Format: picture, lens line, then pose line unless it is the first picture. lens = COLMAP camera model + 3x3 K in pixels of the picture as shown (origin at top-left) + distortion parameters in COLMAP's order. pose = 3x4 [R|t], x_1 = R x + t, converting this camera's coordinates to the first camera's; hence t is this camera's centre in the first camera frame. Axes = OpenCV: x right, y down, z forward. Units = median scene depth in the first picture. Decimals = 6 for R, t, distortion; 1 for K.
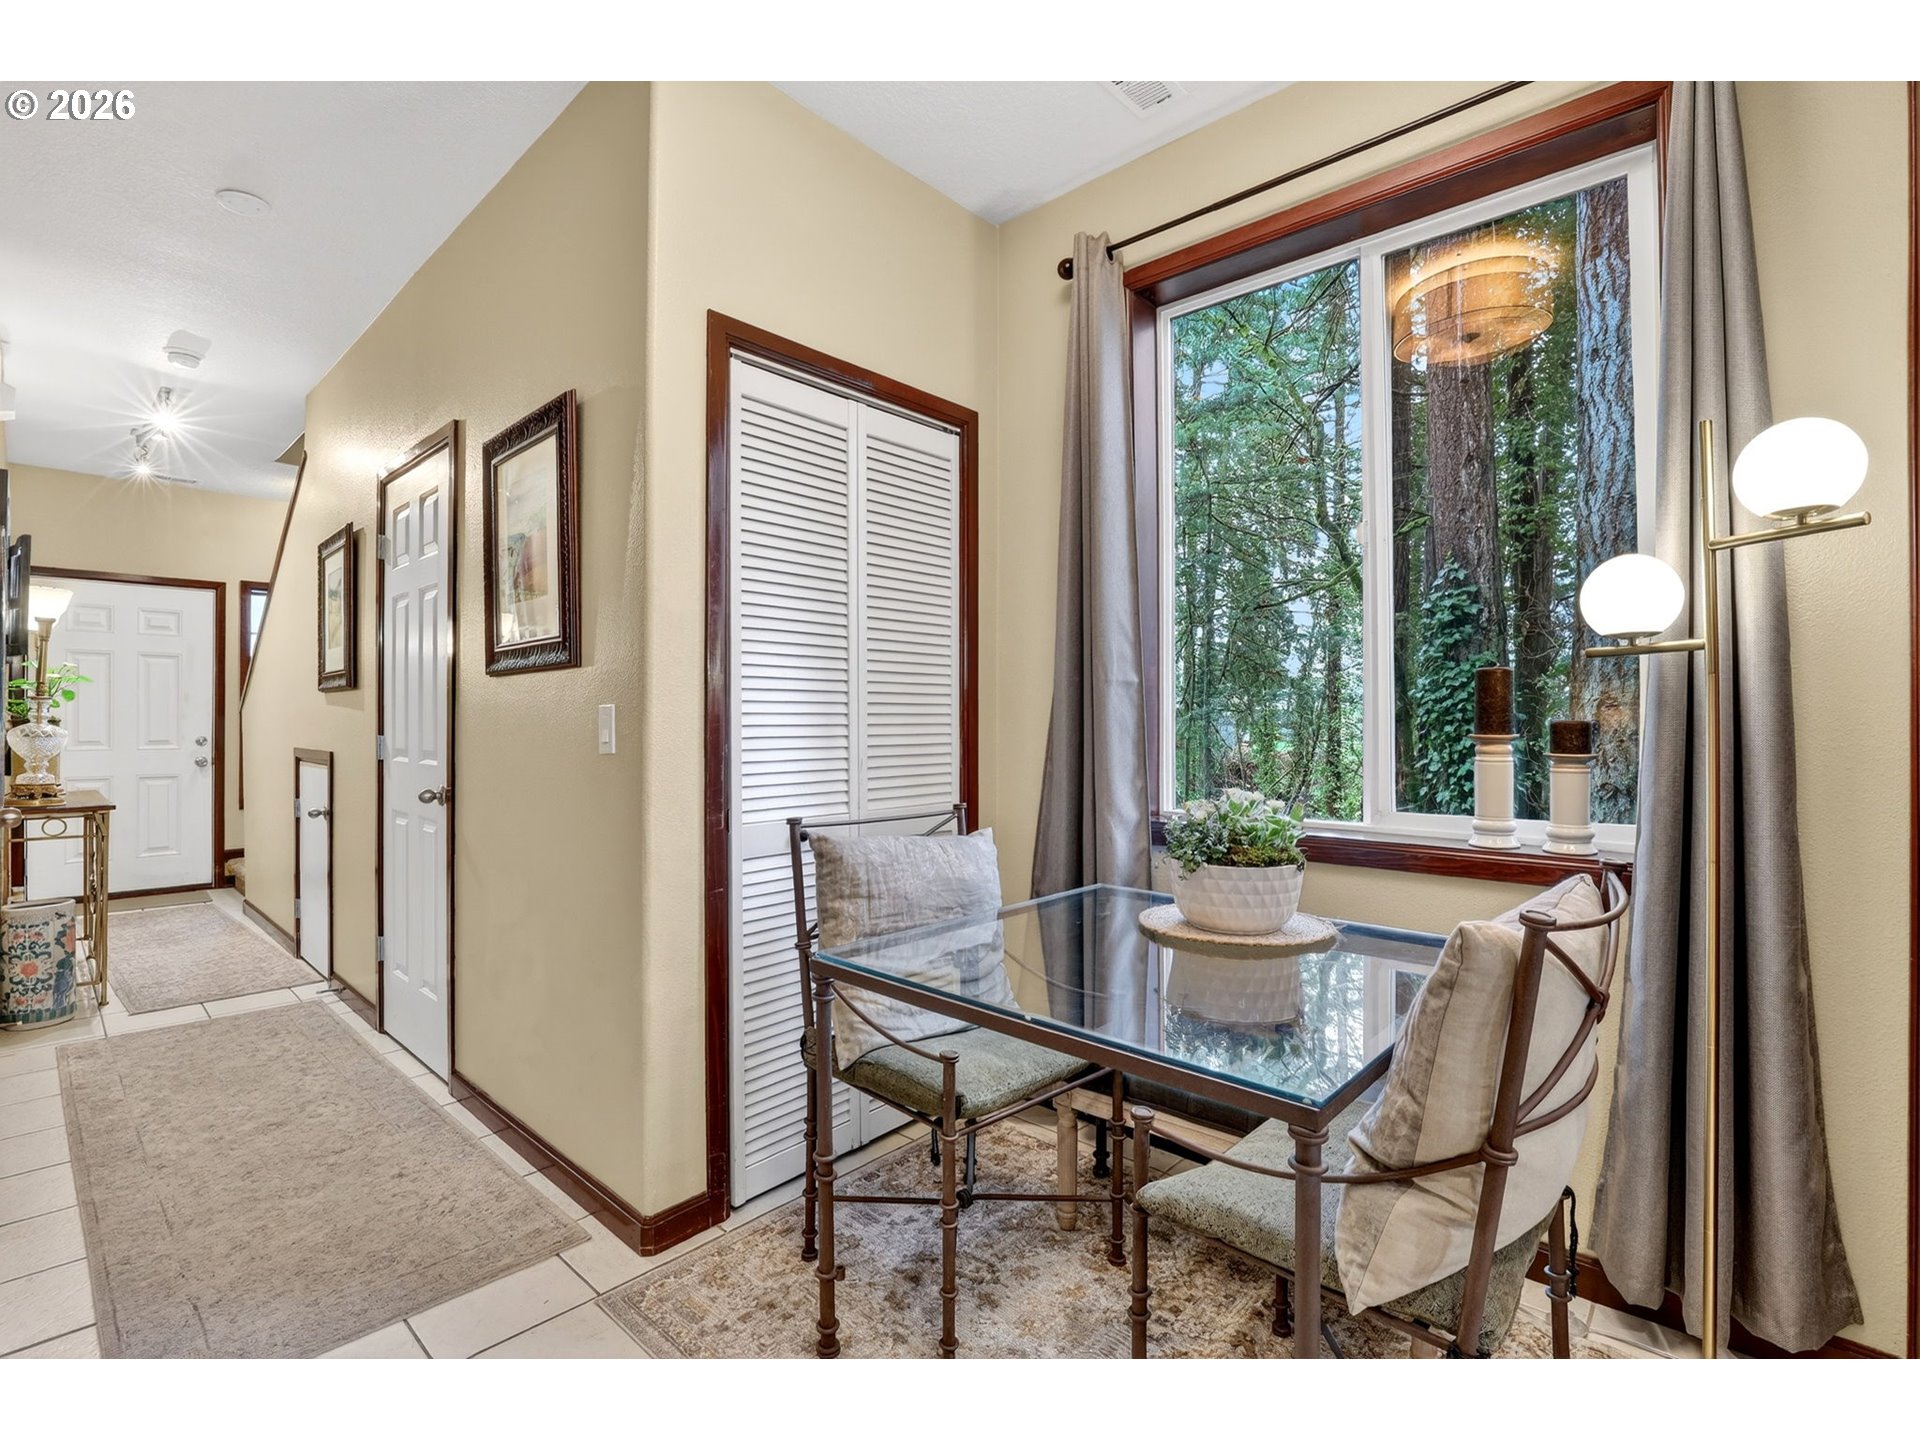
lens RADIAL K [[878.2, 0, 955.0], [0, 878.2, 711.5], [0, 0, 1]] dist [-0.037212, 0.005958]
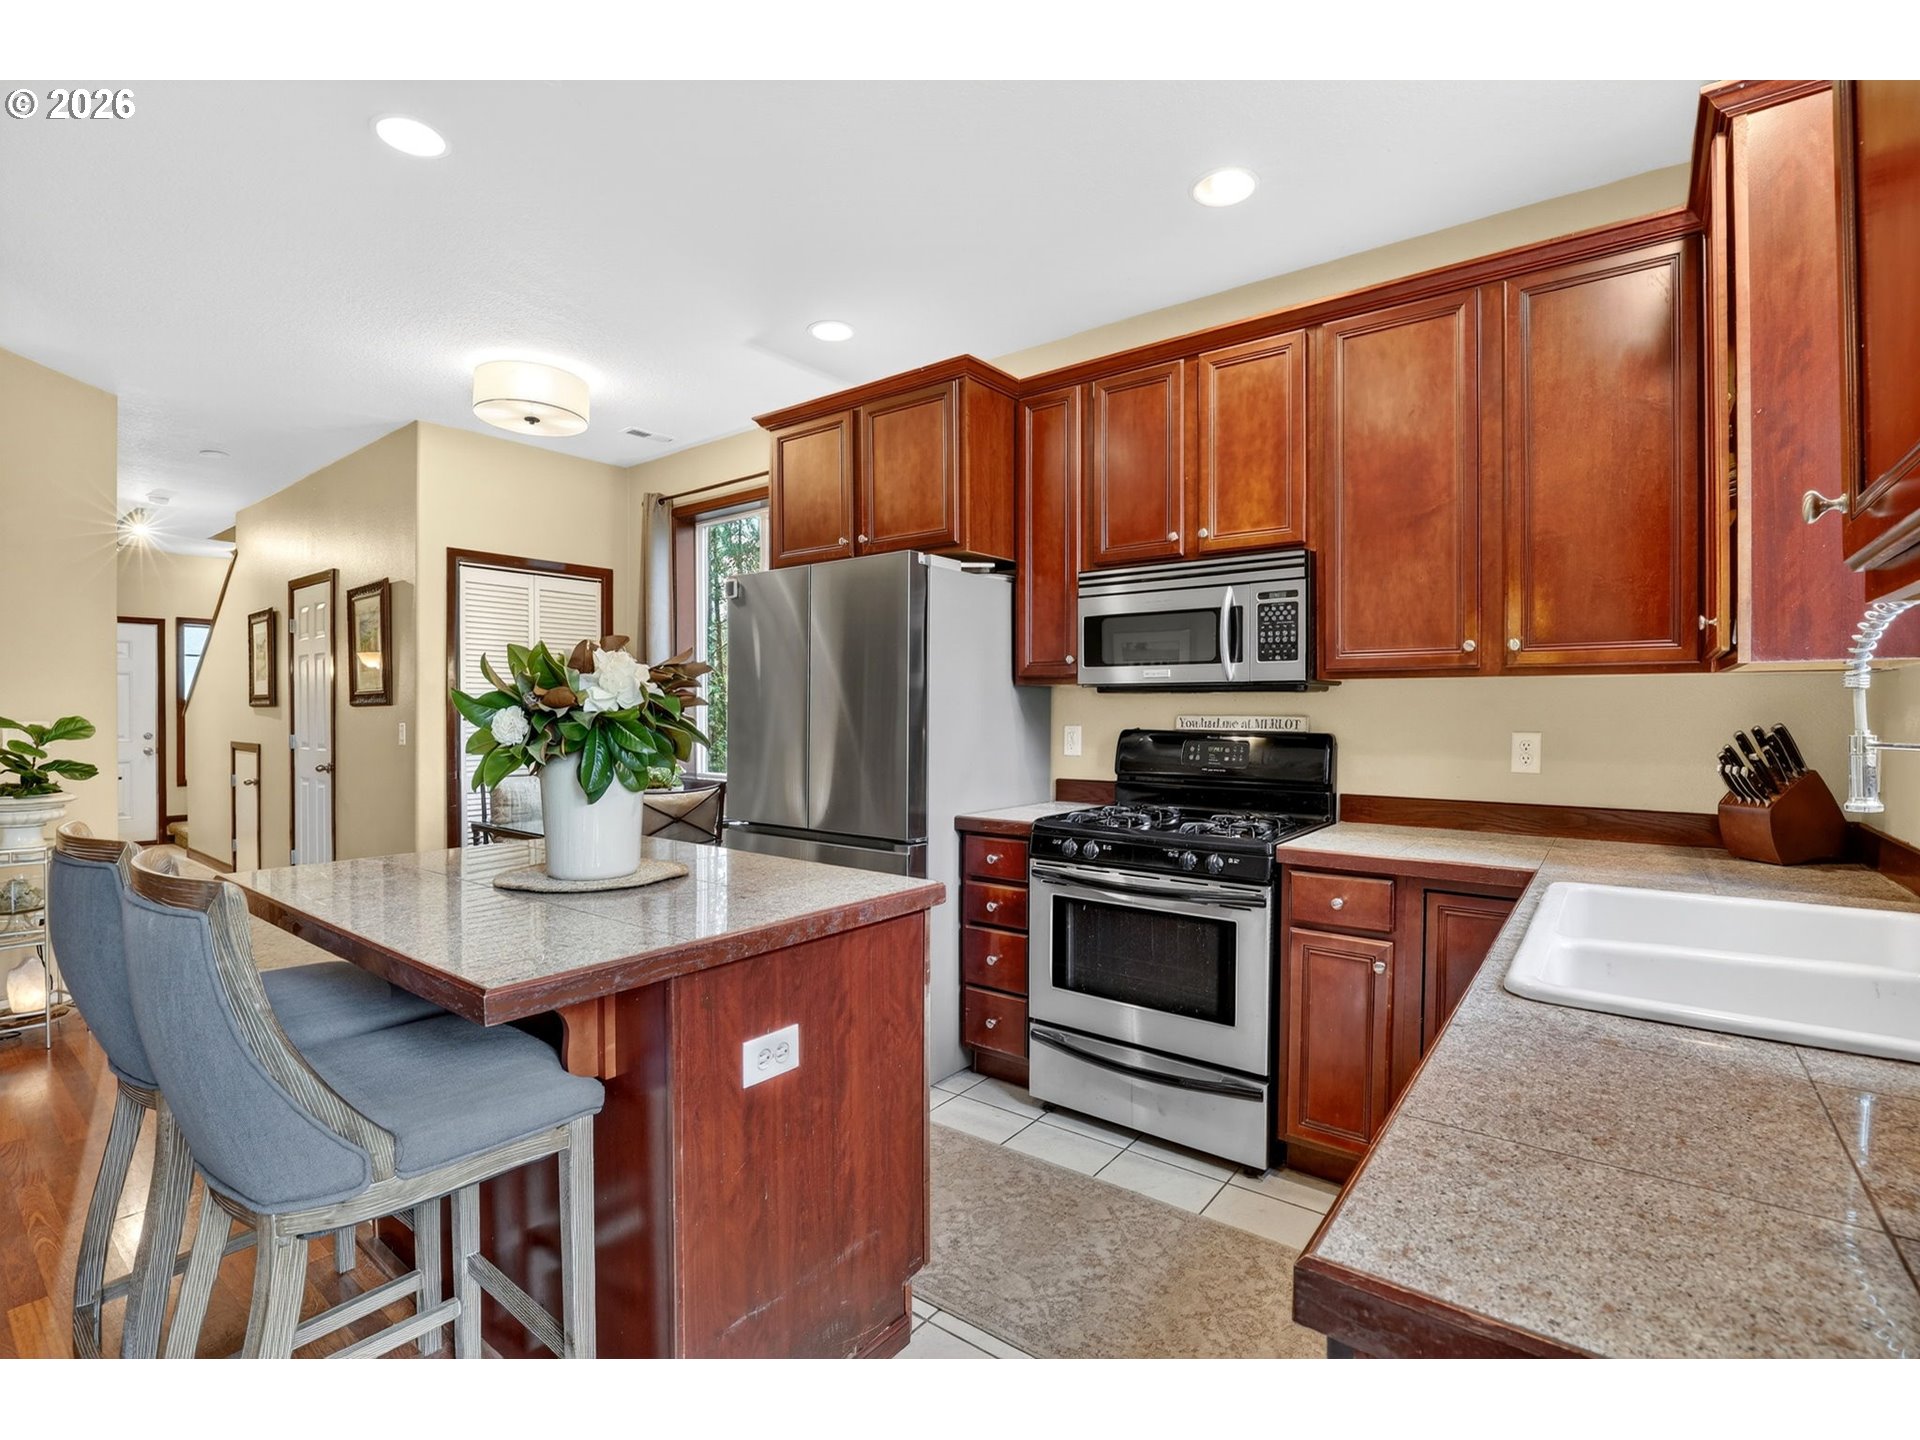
lens RADIAL K [[878.2, 0, 955.0], [0, 878.2, 711.5], [0, 0, 1]] dist [-0.037212, 0.005958]
pose [[0.996628, 0.000923, 0.082053, 0.624585], [-0.001961, 0.999919, 0.012573, -0.052455], [-0.082035, -0.012692, 0.996549, -0.996770]]
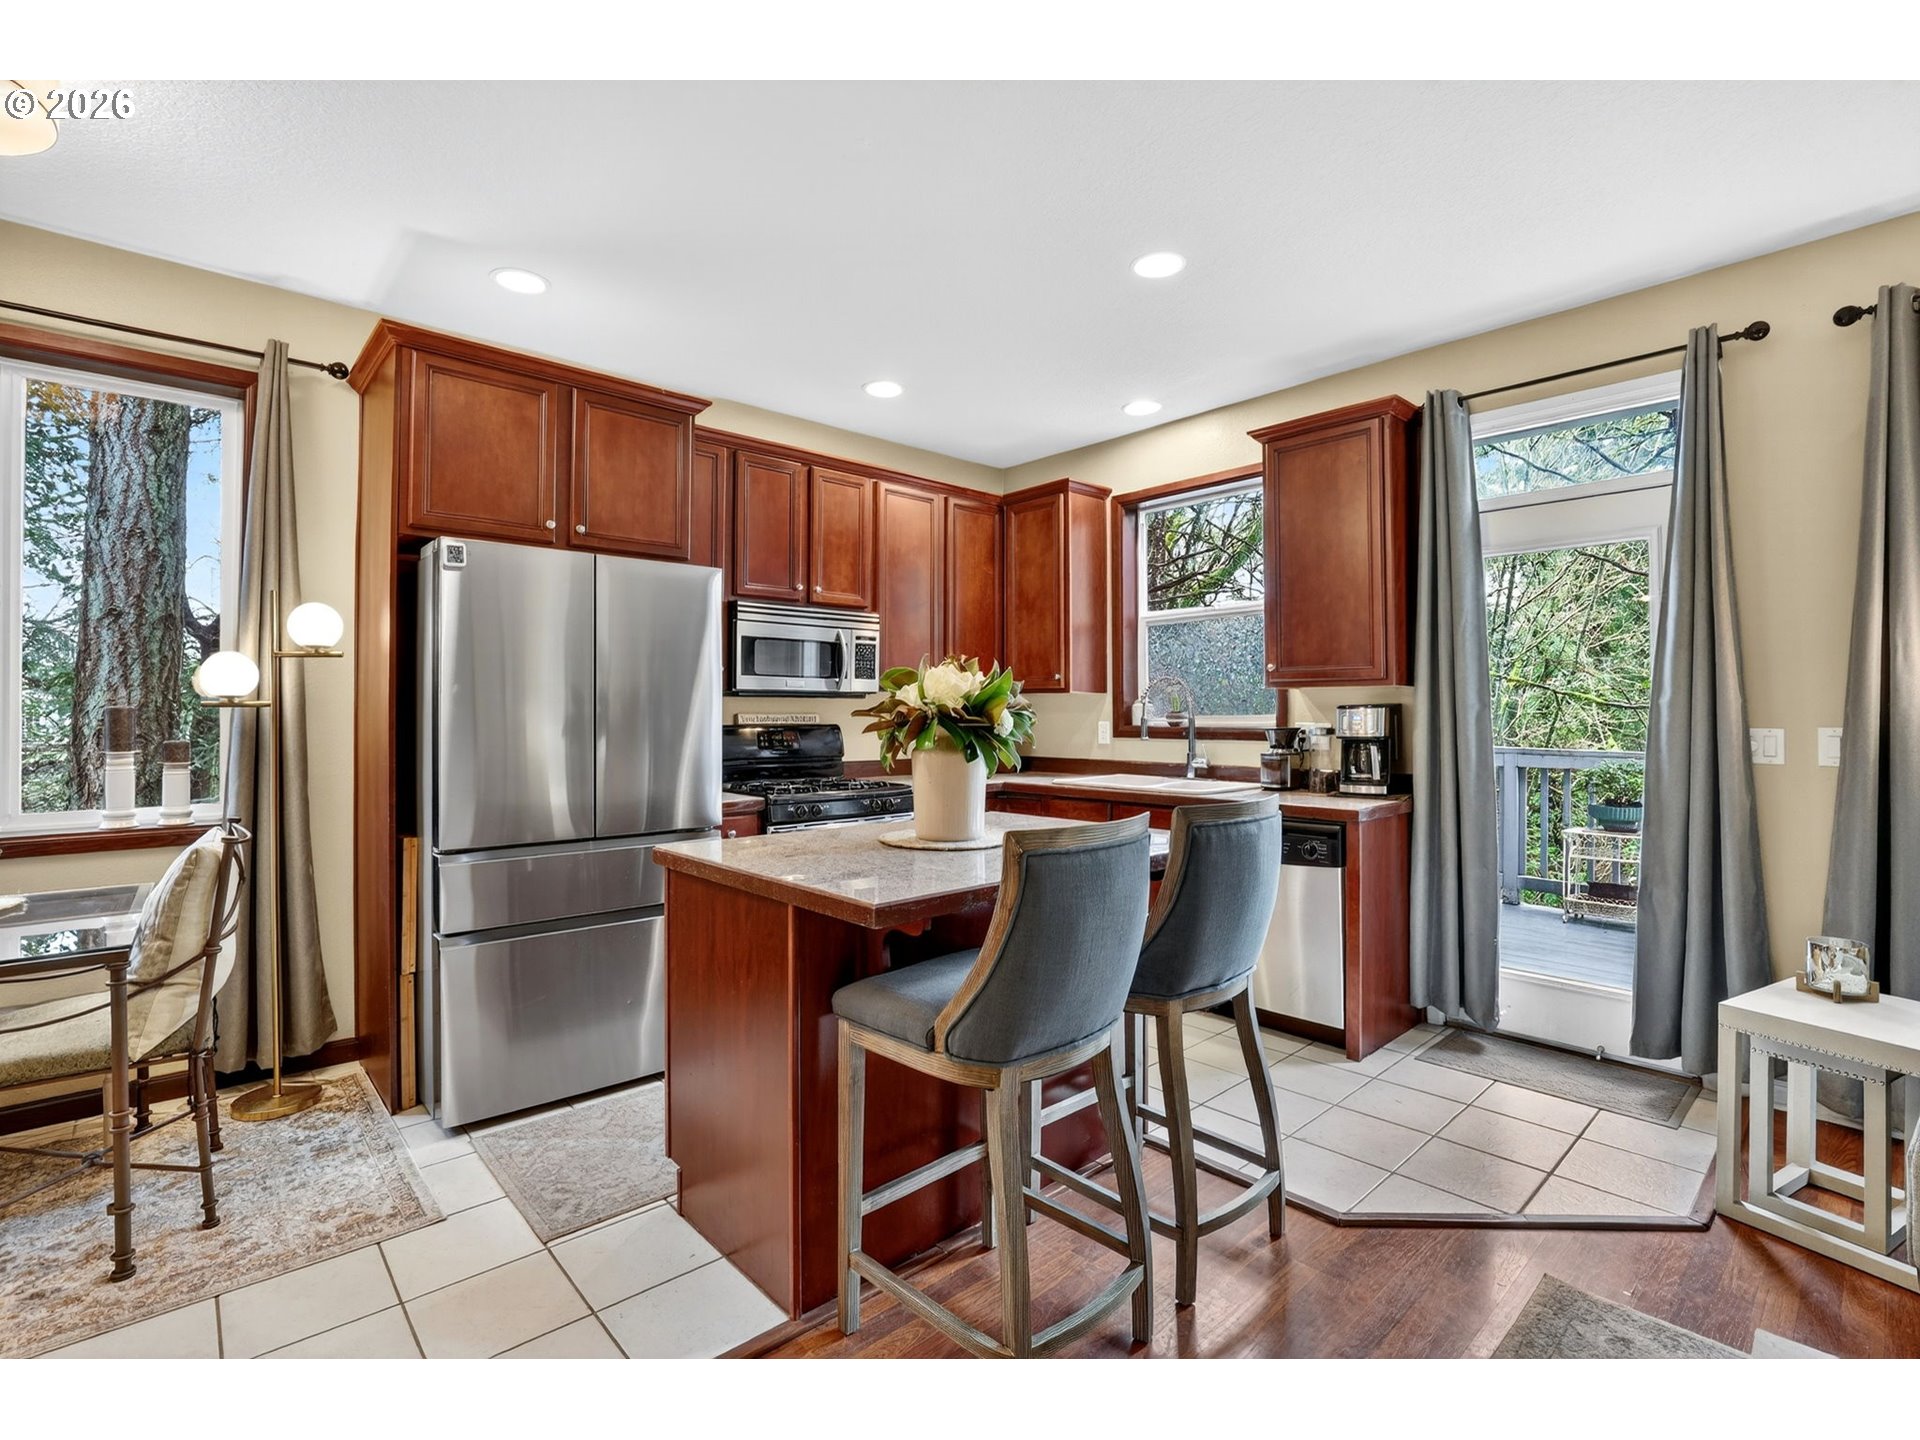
lens RADIAL K [[878.2, 0, 955.0], [0, 878.2, 711.5], [0, 0, 1]] dist [-0.037212, 0.005958]
pose [[0.092923, 0.000467, 0.995673, -0.483030], [-0.011680, 0.999932, 0.000621, -0.041875], [-0.995605, -0.011687, 0.092922, -0.384103]]
